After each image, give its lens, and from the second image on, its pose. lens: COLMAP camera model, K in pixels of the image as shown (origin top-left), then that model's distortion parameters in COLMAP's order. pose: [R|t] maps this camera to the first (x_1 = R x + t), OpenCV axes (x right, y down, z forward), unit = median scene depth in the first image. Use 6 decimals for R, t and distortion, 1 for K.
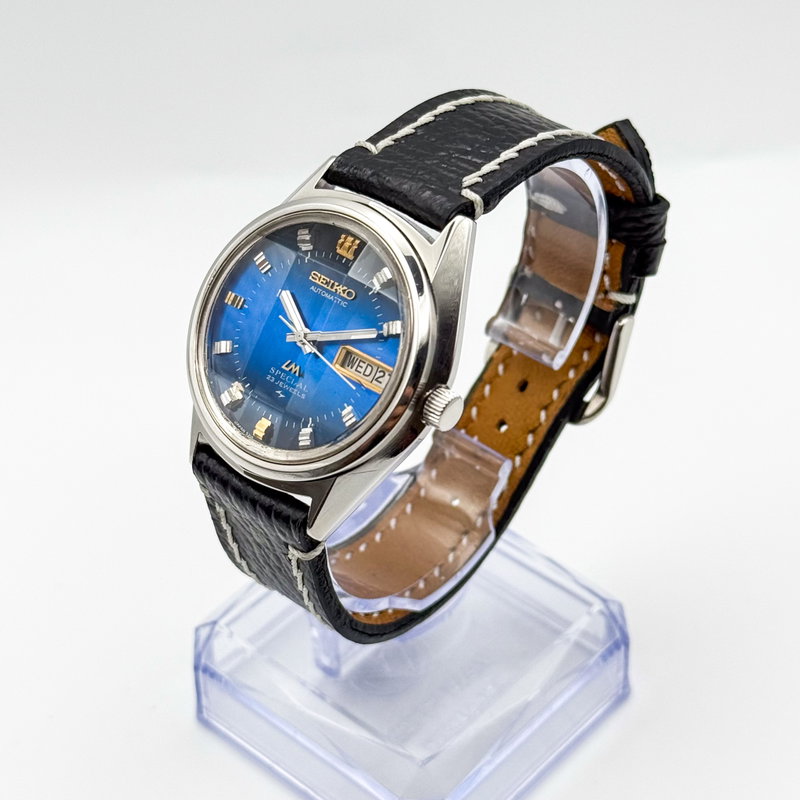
lens RADIAL K [[1857.1, 0, 400.0], [0, 1857.1, 400.0], [0, 0, 1]] dist [0.051325, 0.119798]
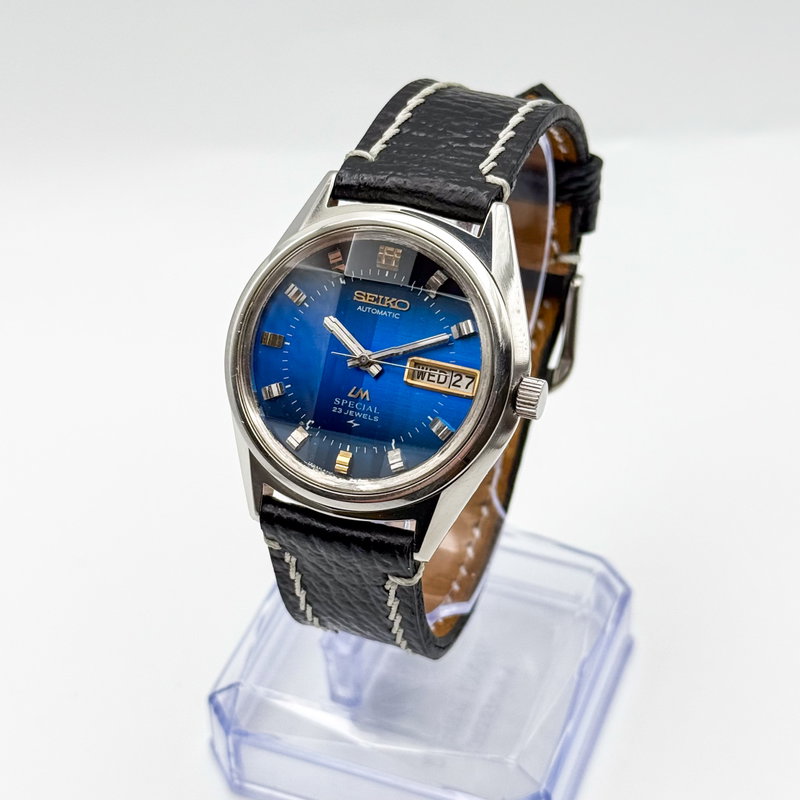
lens RADIAL K [[1857.1, 0, 400.0], [0, 1857.1, 400.0], [0, 0, 1]] dist [0.051325, 0.119798]
pose [[0.936389, -0.228880, 0.266062, -0.286435], [0.228860, 0.972949, 0.031523, -0.038526], [-0.266080, 0.031373, 0.963440, 0.069145]]
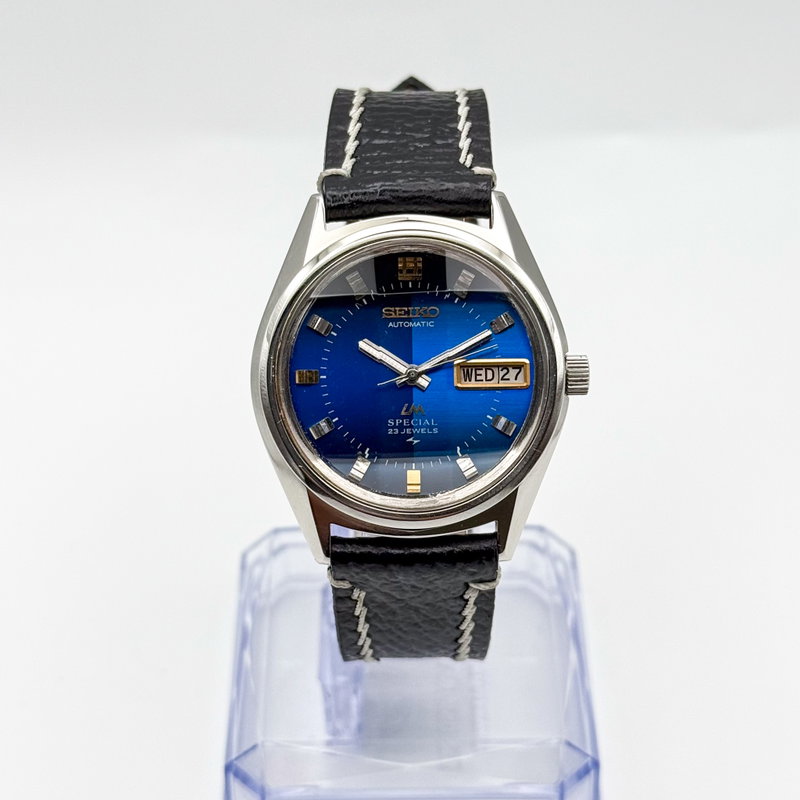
lens RADIAL K [[1857.1, 0, 400.0], [0, 1857.1, 400.0], [0, 0, 1]] dist [0.051325, 0.119798]
pose [[0.744431, -0.423634, 0.516098, -0.530217], [0.423920, 0.897051, 0.124865, -0.137734], [-0.515863, 0.125831, 0.847380, 0.202155]]
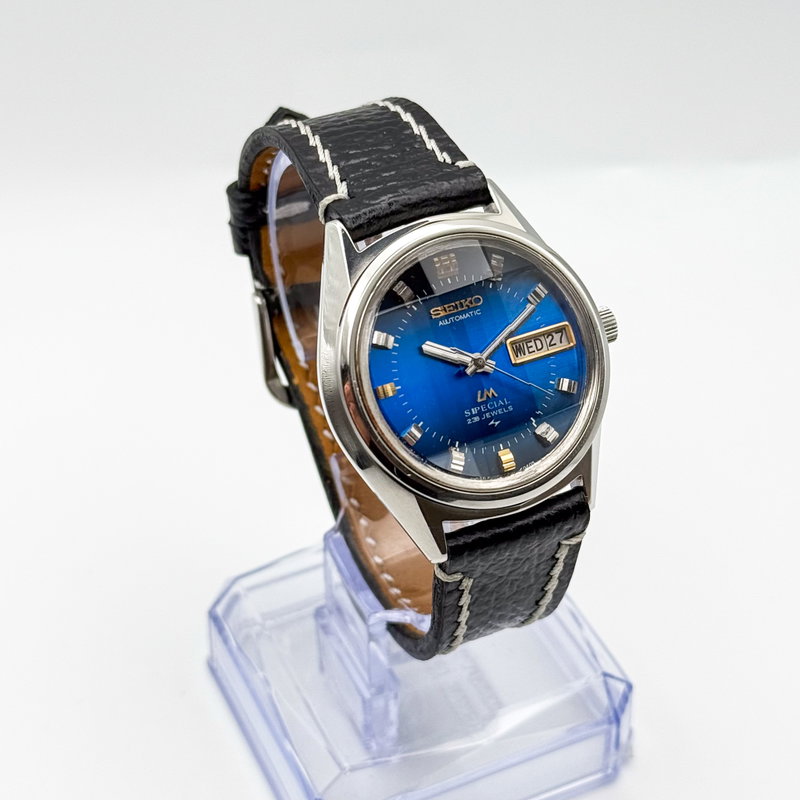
lens RADIAL K [[1857.1, 0, 400.0], [0, 1857.1, 400.0], [0, 0, 1]] dist [0.051325, 0.119798]
pose [[0.403676, -0.572422, 0.713708, -0.761813], [0.592048, 0.758175, 0.273222, -0.303624], [-0.697514, 0.312256, 0.644958, 0.385136]]
